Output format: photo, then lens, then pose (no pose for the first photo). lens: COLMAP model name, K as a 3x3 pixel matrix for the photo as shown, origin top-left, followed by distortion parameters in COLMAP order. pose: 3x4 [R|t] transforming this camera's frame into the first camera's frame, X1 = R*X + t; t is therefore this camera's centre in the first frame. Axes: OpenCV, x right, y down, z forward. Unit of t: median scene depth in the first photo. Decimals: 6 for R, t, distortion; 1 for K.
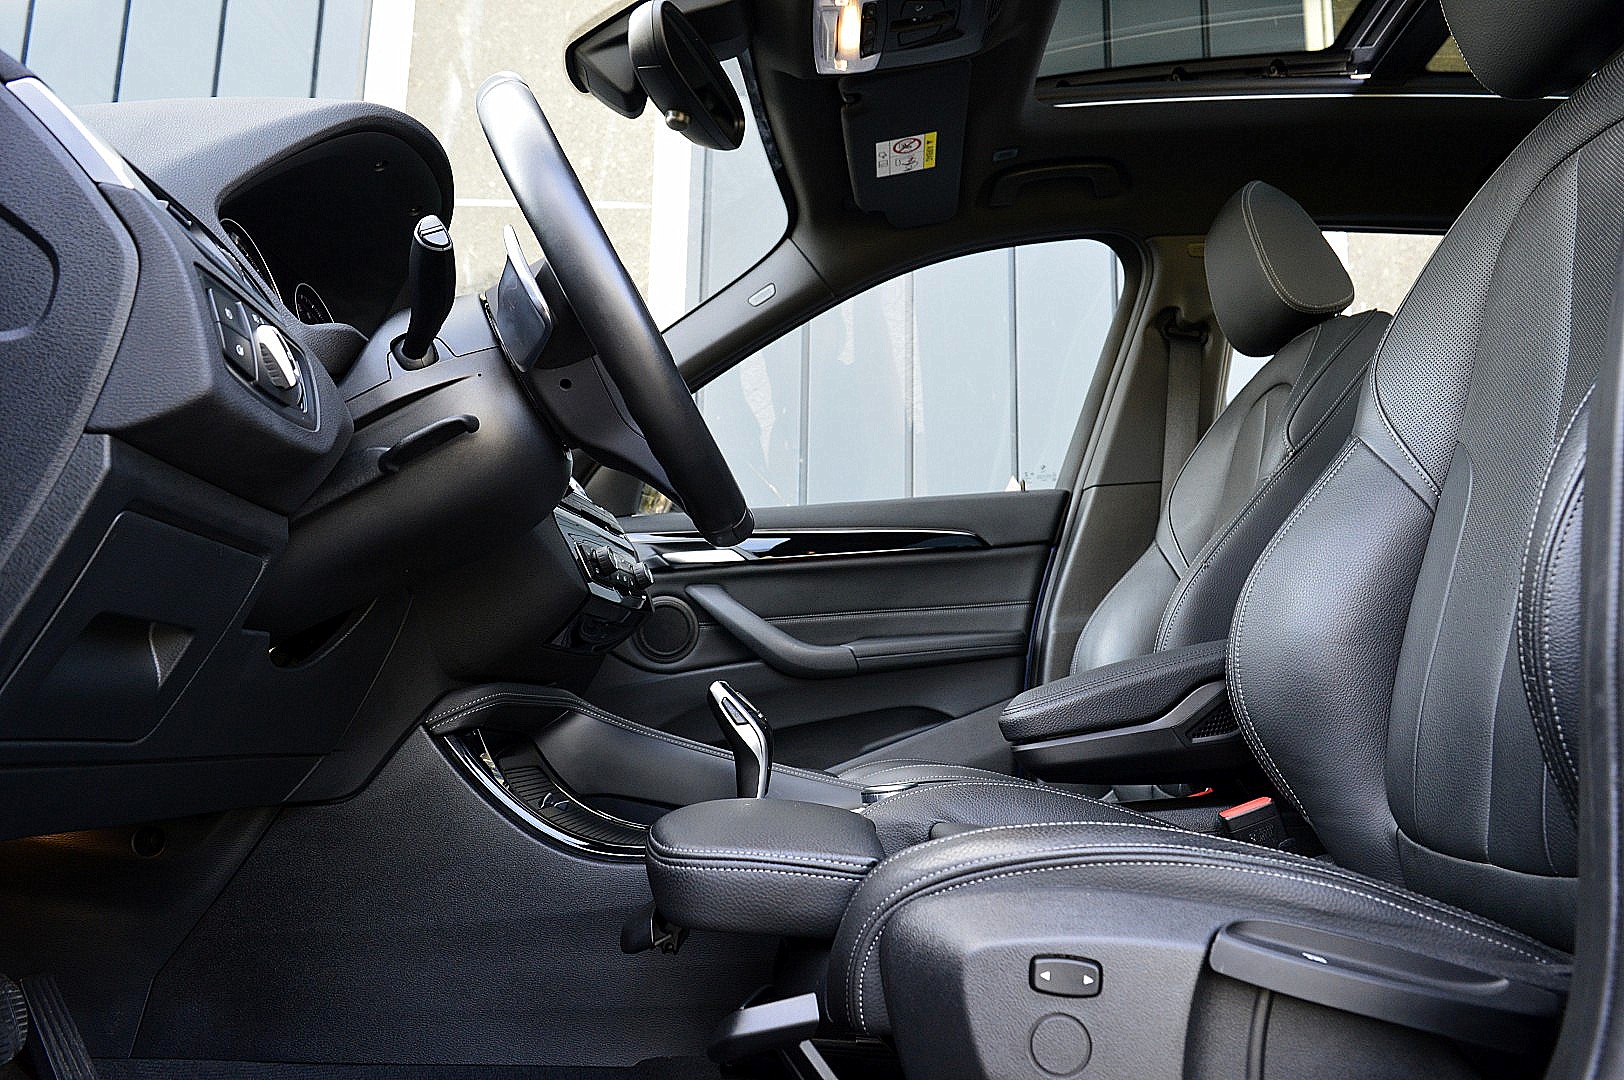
lens RADIAL K [[1283.3, 0, 817.9], [0, 1283.3, 535.4], [0, 0, 1]] dist [-0.006117, 0.001055]
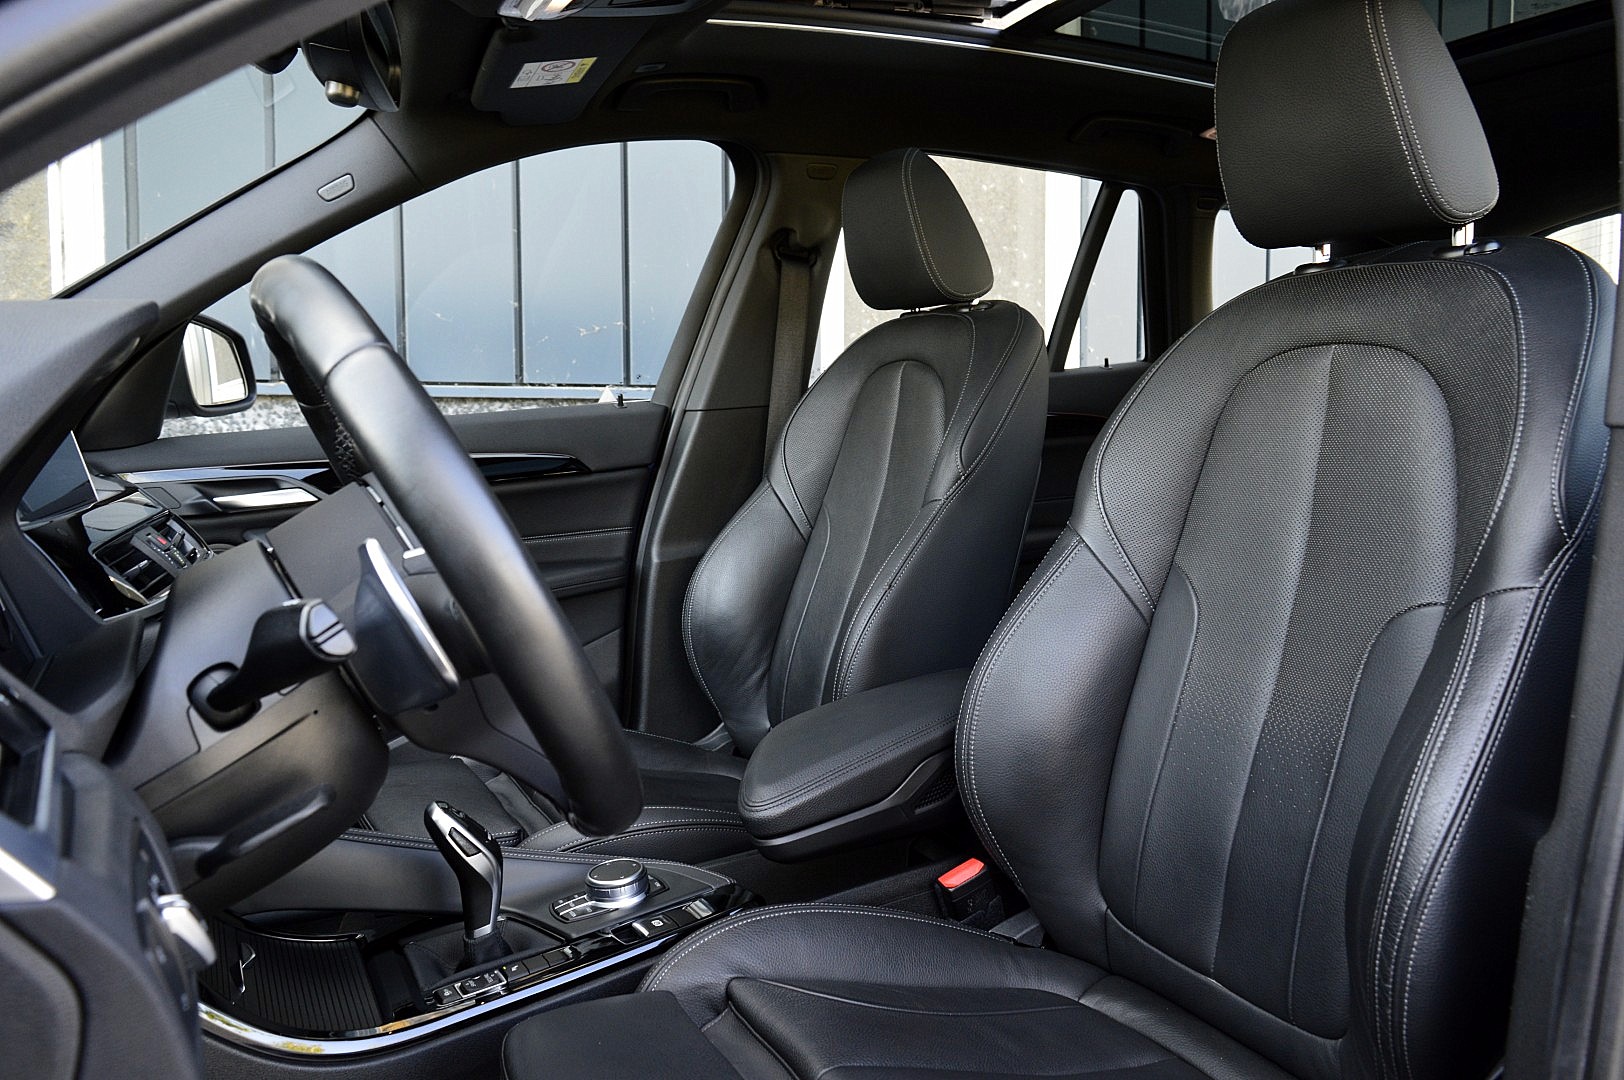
lens RADIAL K [[1283.3, 0, 815.5], [0, 1283.3, 546.3], [0, 0, 1]] dist [-0.006117, 0.001055]
pose [[0.892613, -0.053774, 0.447605, -0.145502], [-0.064905, 0.967189, 0.245629, -0.183471], [-0.446127, -0.248303, 0.859835, 0.107108]]
